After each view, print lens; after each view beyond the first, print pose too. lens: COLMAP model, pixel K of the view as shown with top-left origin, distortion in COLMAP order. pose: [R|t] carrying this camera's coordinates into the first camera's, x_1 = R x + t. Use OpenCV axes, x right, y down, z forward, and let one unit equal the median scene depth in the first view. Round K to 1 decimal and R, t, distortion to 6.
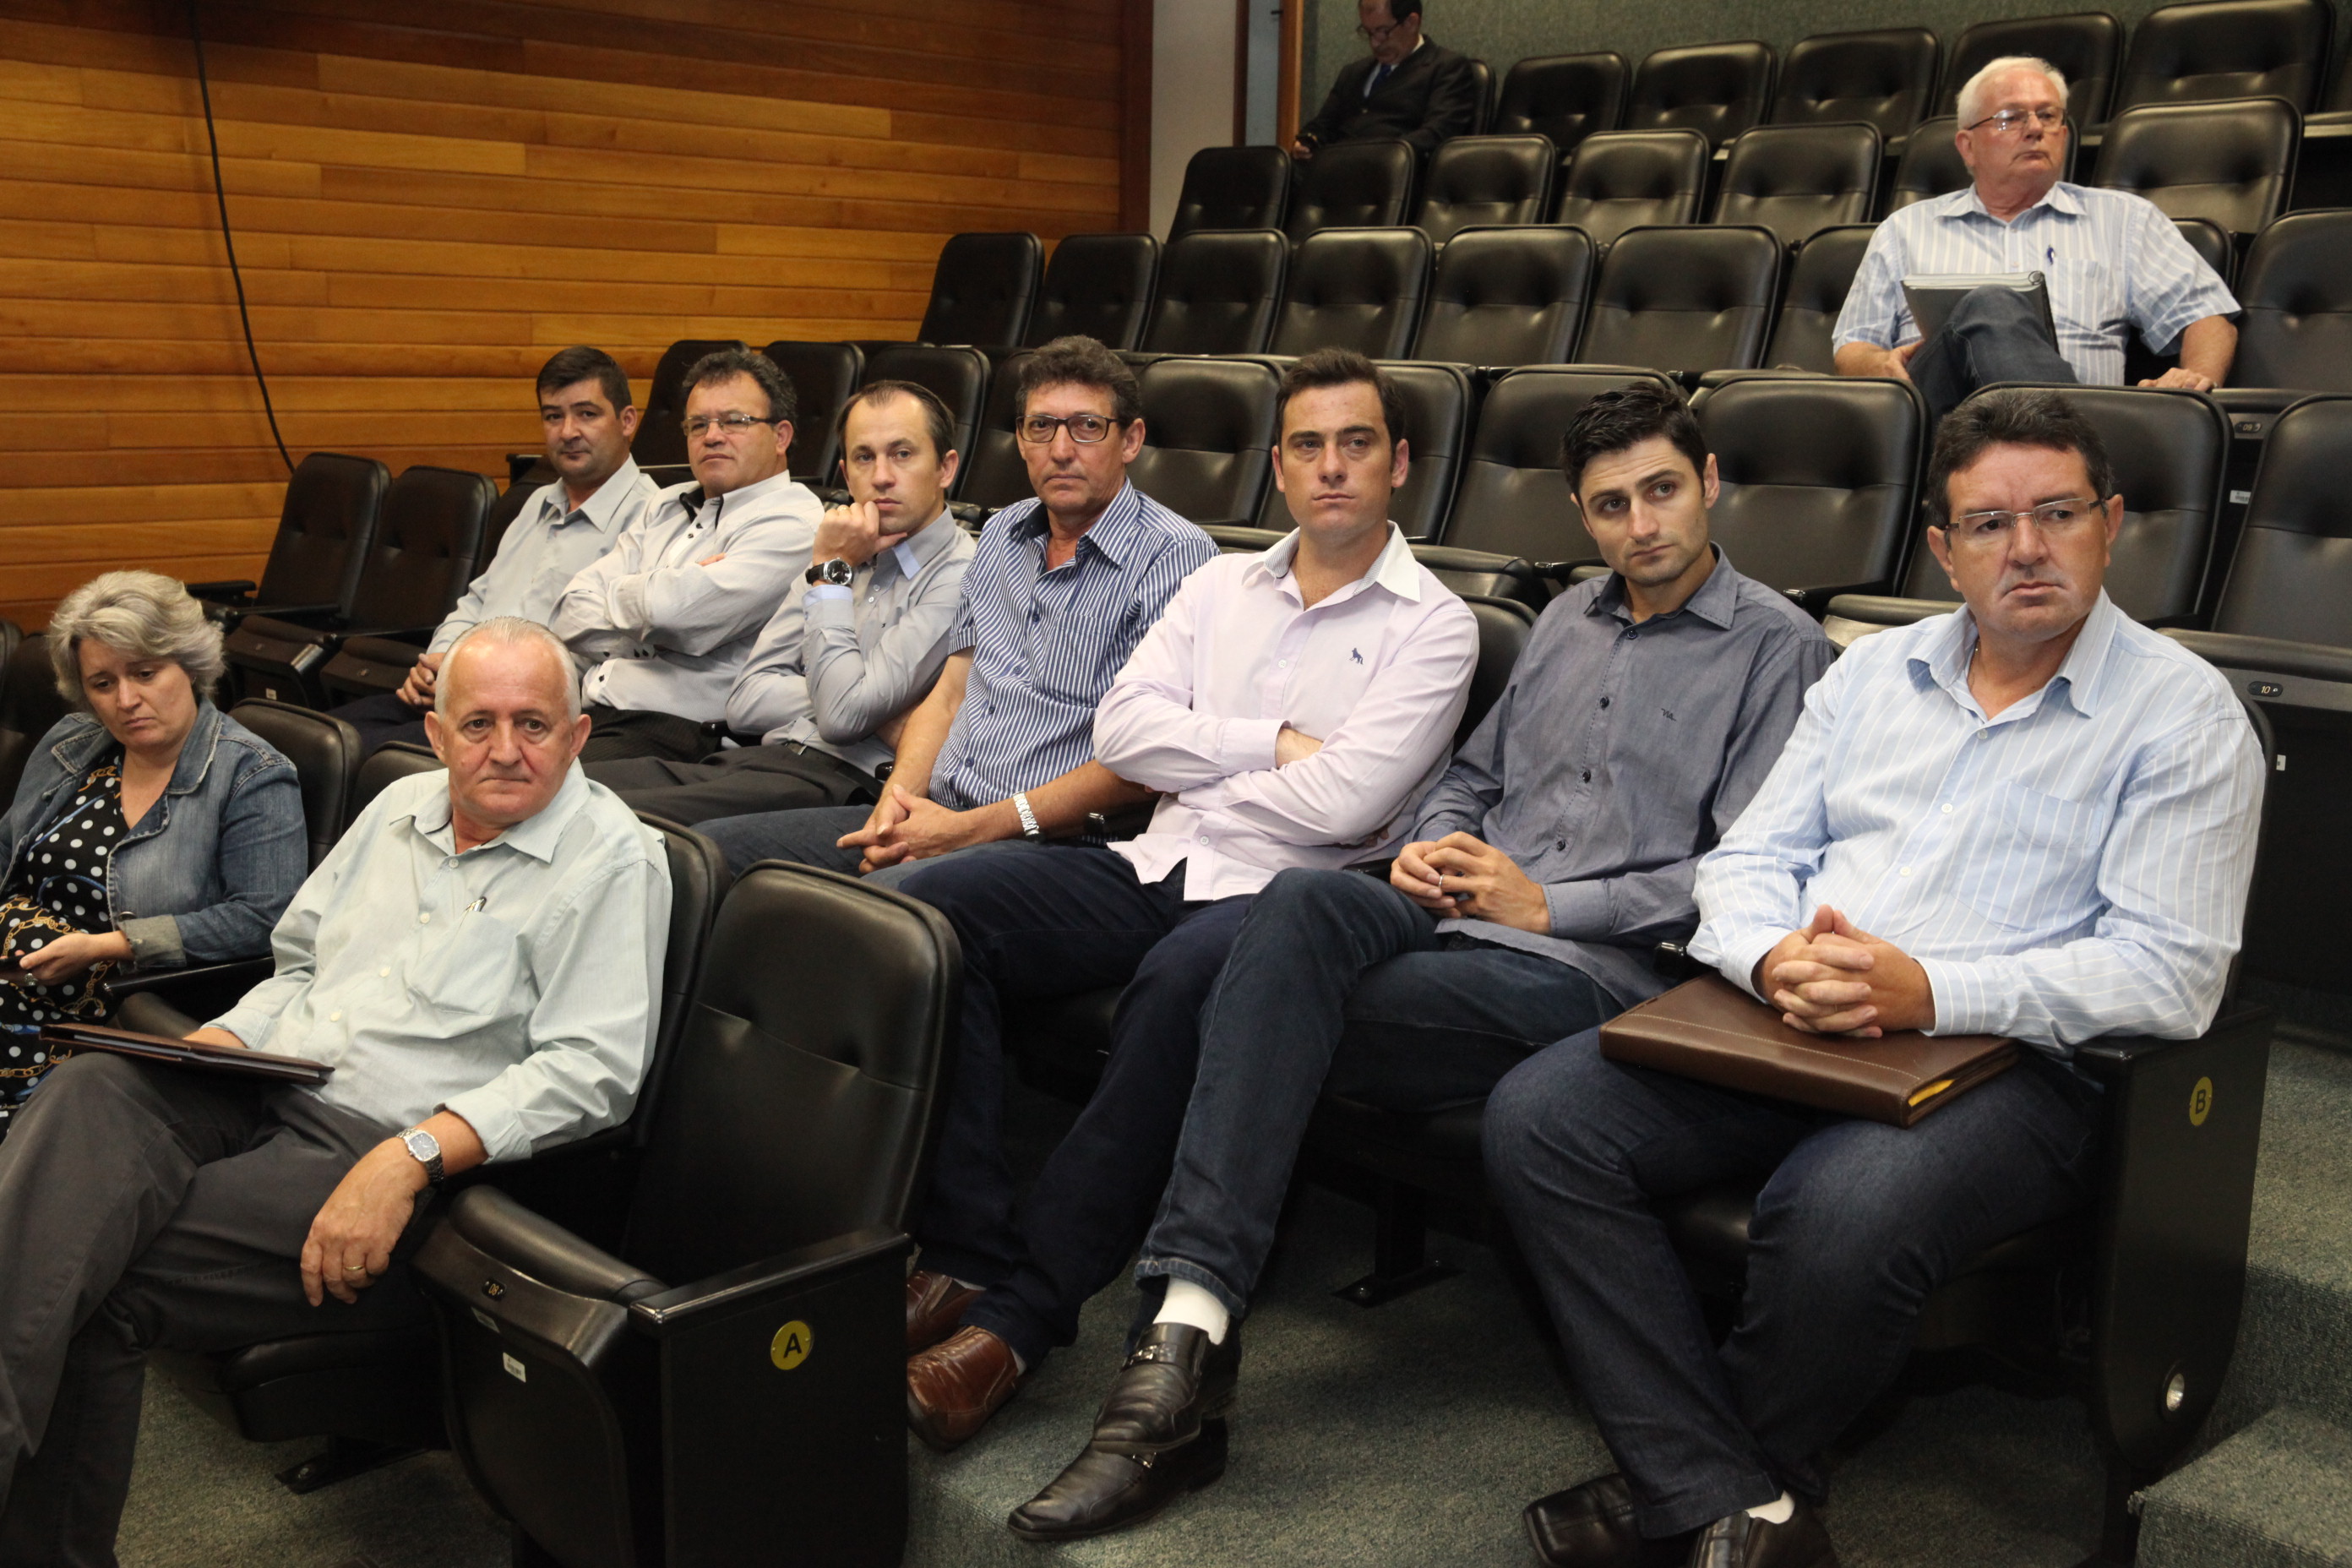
lens RADIAL K [[2668.3, 0, 1176.0], [0, 2668.3, 784.0], [0, 0, 1]] dist [0.013845, 0.003282]
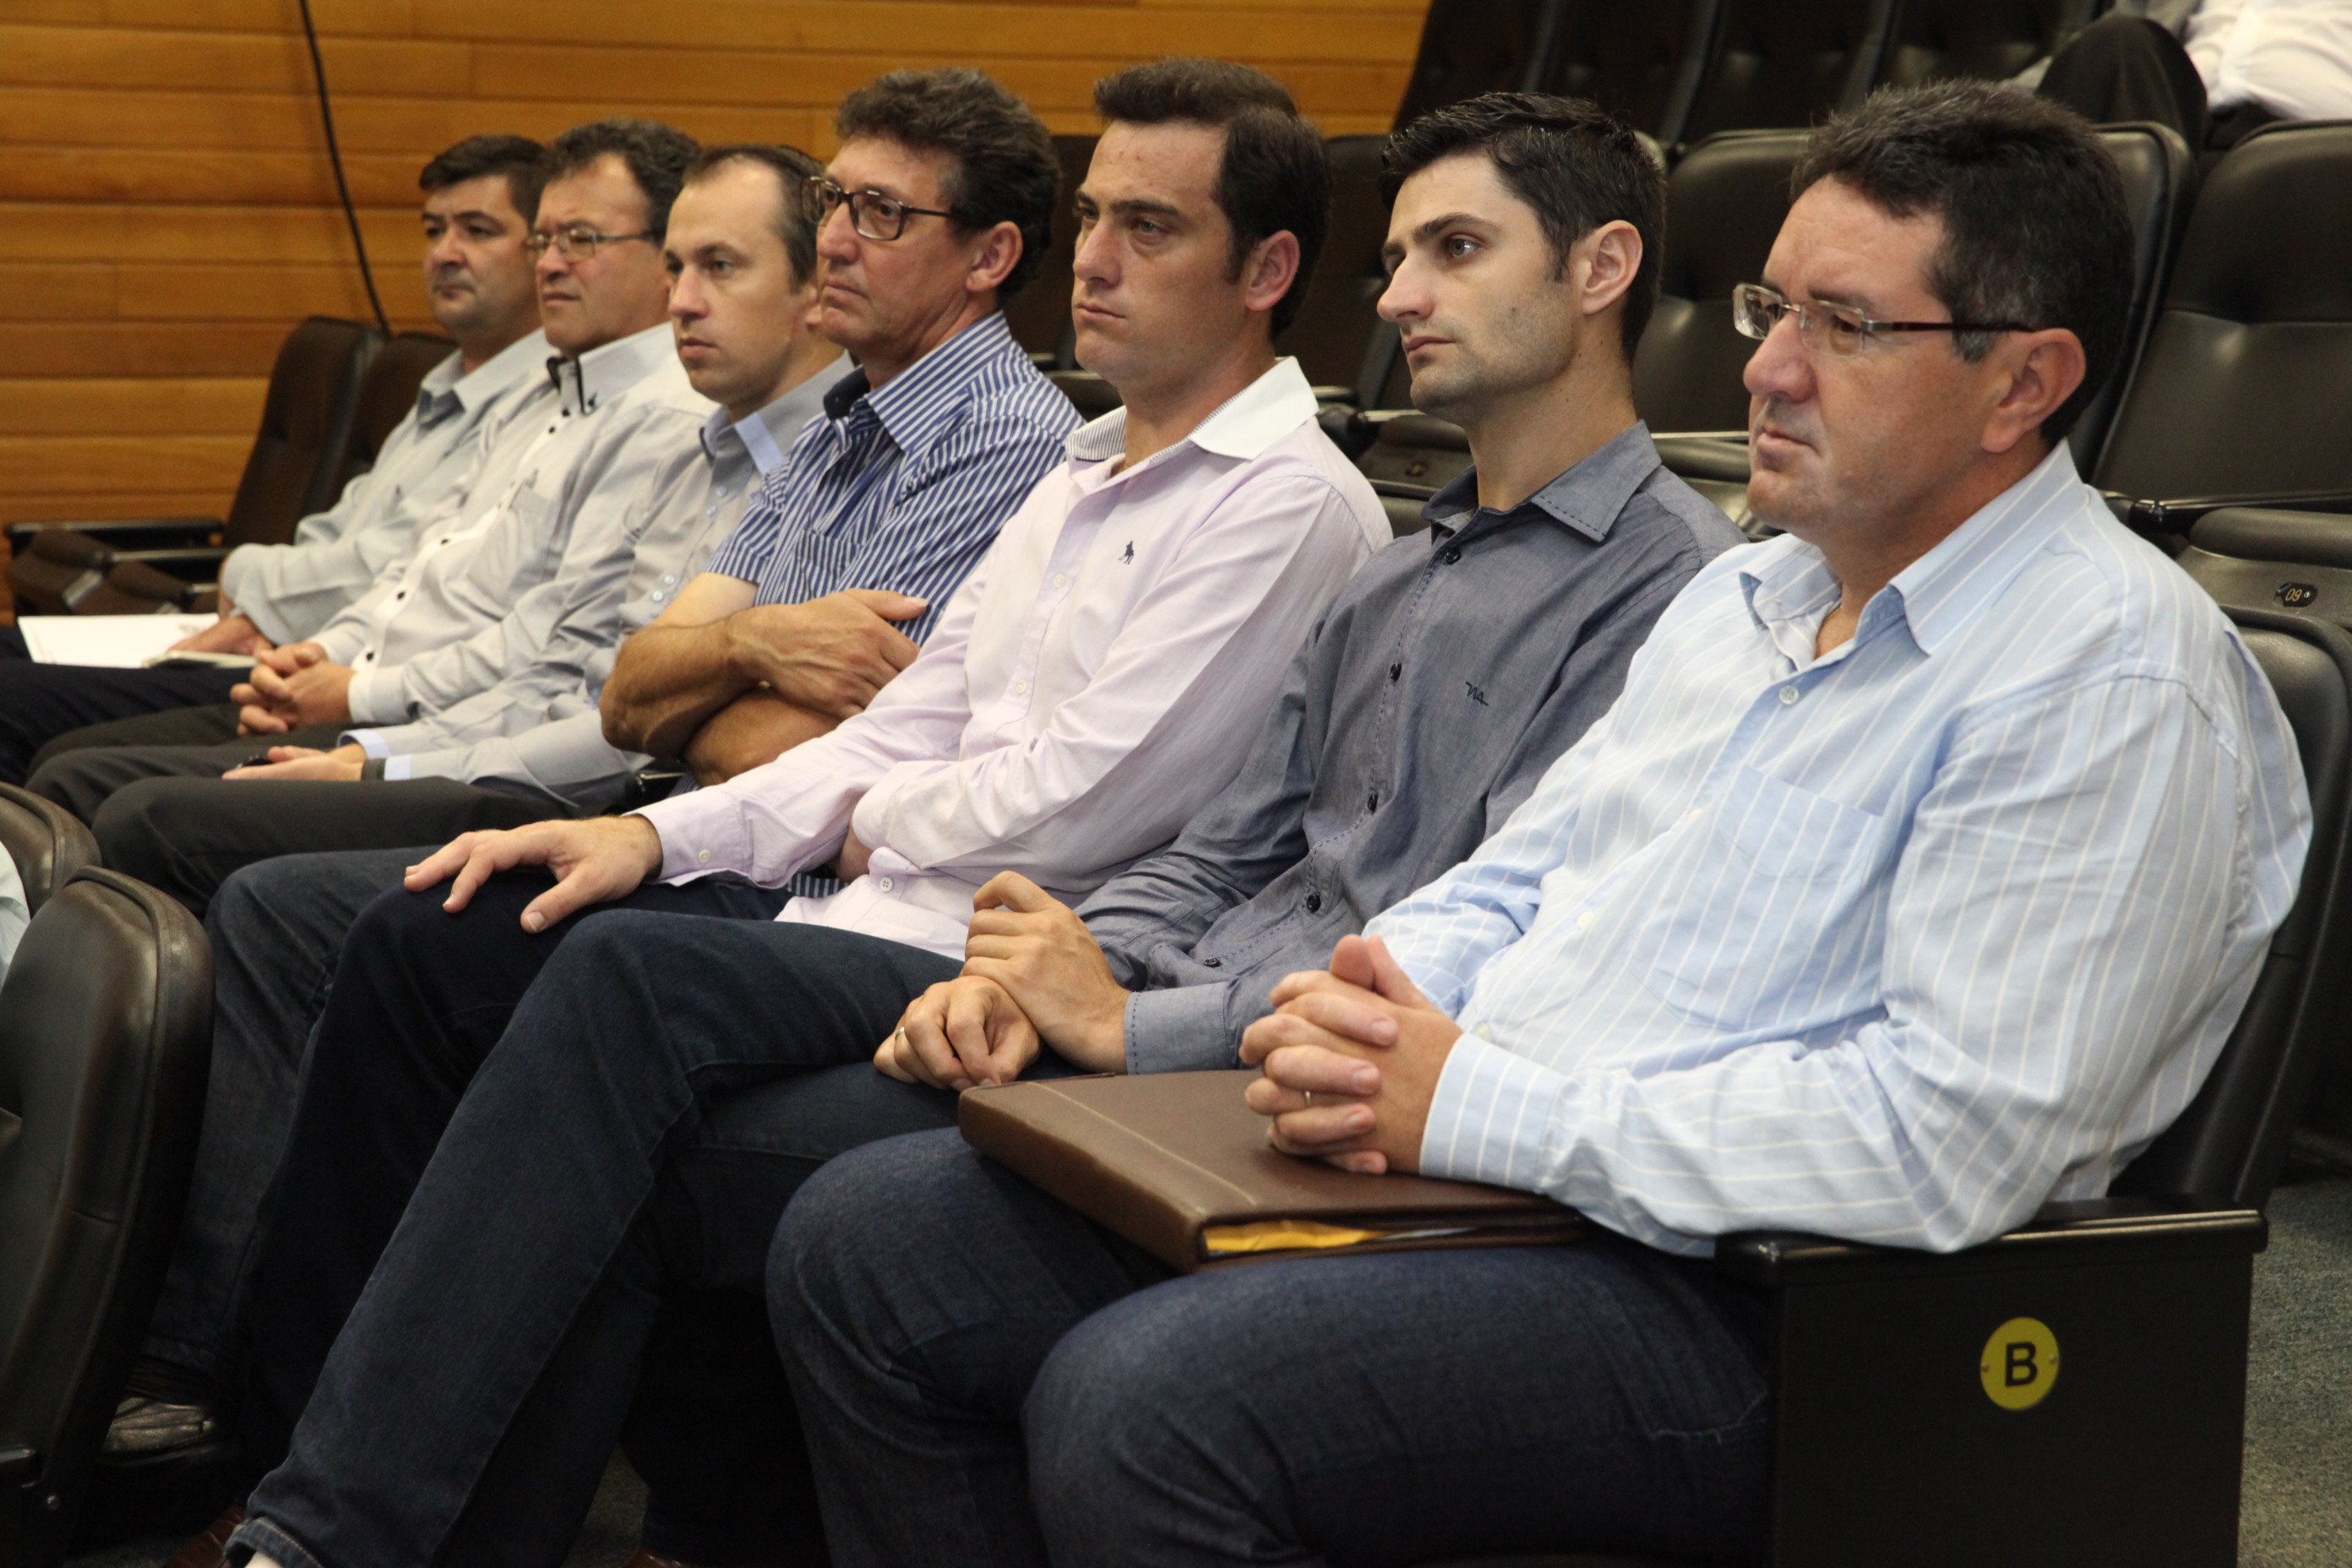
lens RADIAL K [[4630.1, 0, 1002.7], [0, 4630.1, 784.2], [0, 0, 1]] dist [-0.318271, 5.512552]
pose [[0.946269, 0.031467, -0.321845, 0.170291], [-0.044709, 0.998427, -0.033833, 0.014562], [0.320274, 0.046405, 0.946188, 0.026369]]
